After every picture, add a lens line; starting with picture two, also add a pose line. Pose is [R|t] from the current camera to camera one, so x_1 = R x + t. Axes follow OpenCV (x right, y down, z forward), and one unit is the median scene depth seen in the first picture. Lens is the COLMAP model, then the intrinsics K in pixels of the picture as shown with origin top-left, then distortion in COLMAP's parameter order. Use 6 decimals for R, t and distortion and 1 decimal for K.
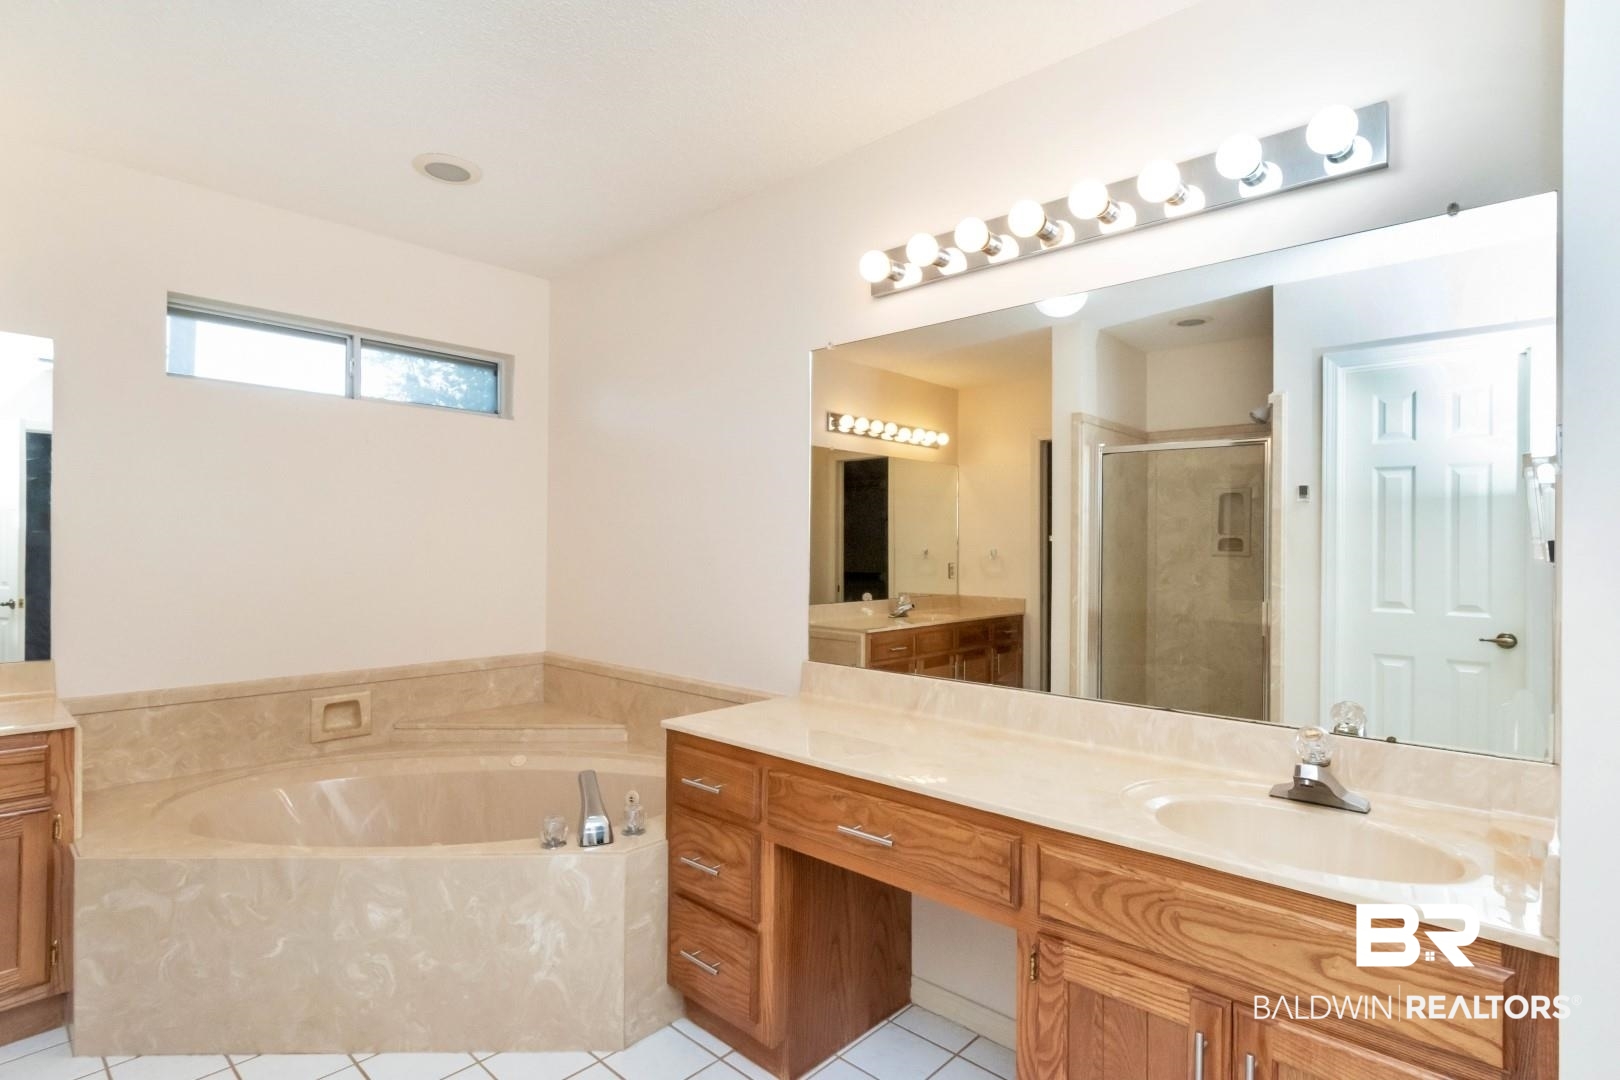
lens RADIAL K [[801.2, 0, 798.5], [0, 801.2, 554.6], [0, 0, 1]] dist [0.009733, -0.005400]
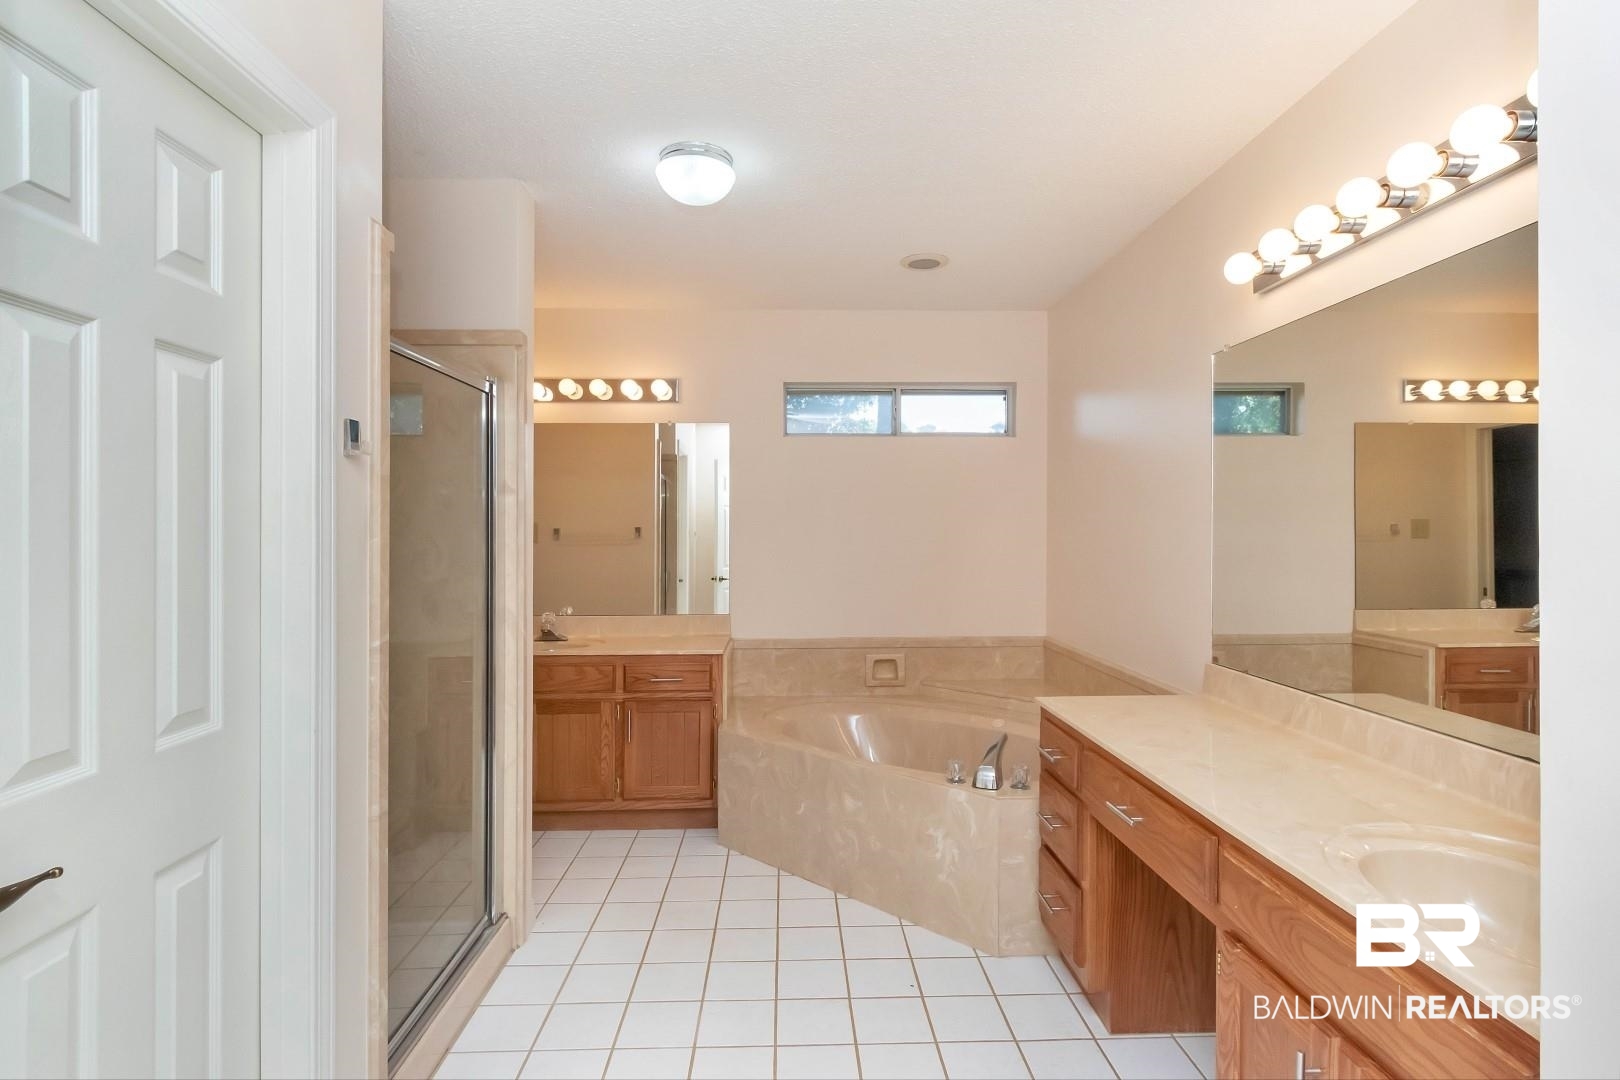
lens RADIAL K [[801.2, 0, 802.7], [0, 801.2, 537.5], [0, 0, 1]] dist [0.009733, -0.005400]
pose [[0.705626, -0.005352, -0.708564, 0.421185], [0.002280, 0.999983, -0.005283, -0.023117], [0.708581, 0.002112, 0.705627, -0.081389]]
